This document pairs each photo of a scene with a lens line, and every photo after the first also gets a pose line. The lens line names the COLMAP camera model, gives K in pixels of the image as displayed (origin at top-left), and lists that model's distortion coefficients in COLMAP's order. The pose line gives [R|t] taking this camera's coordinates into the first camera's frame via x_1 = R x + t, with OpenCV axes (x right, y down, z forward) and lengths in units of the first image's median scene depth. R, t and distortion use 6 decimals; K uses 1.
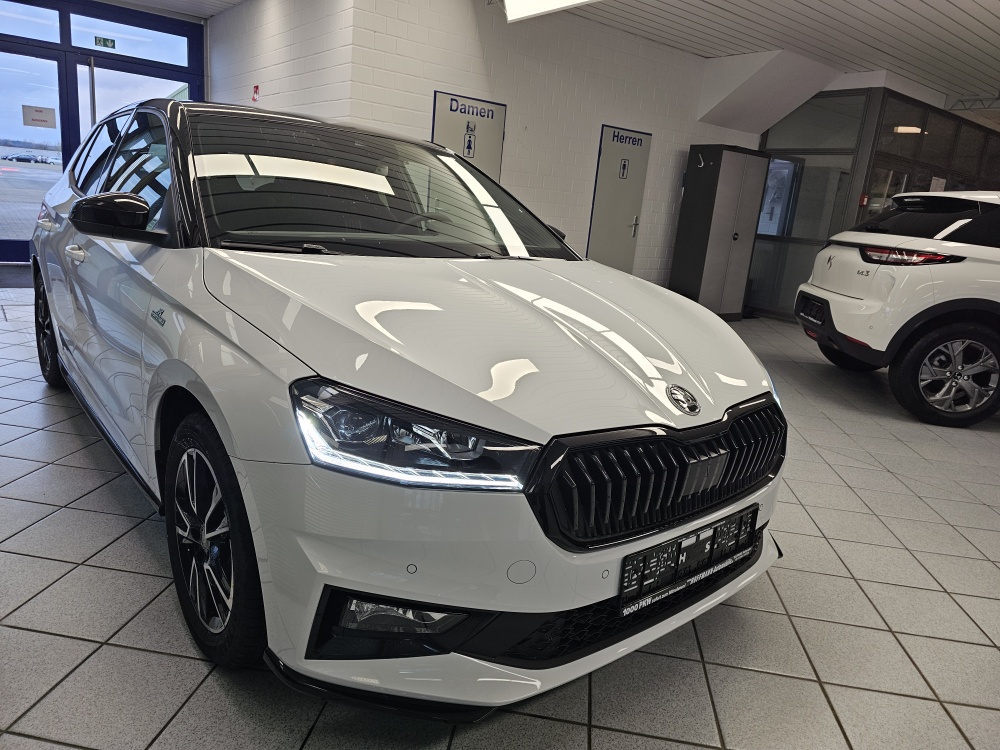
lens RADIAL K [[669.4, 0, 500.0], [0, 669.4, 375.0], [0, 0, 1]] dist [0.063277, -0.052432]
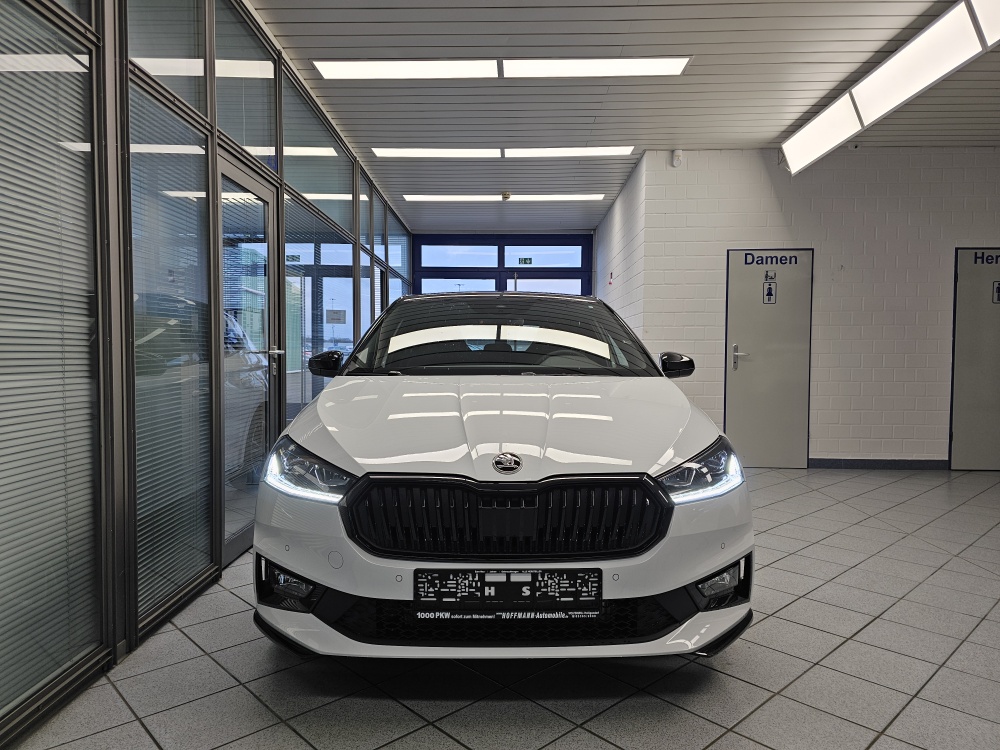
lens RADIAL K [[696.2, 0, 500.0], [0, 696.2, 375.0], [0, 0, 1]] dist [0.001841, -0.003953]
pose [[0.767611, -0.069026, -0.637188, 0.306977], [-0.092031, 0.972010, -0.216166, 0.044193], [0.634274, 0.224572, 0.739773, -0.003740]]
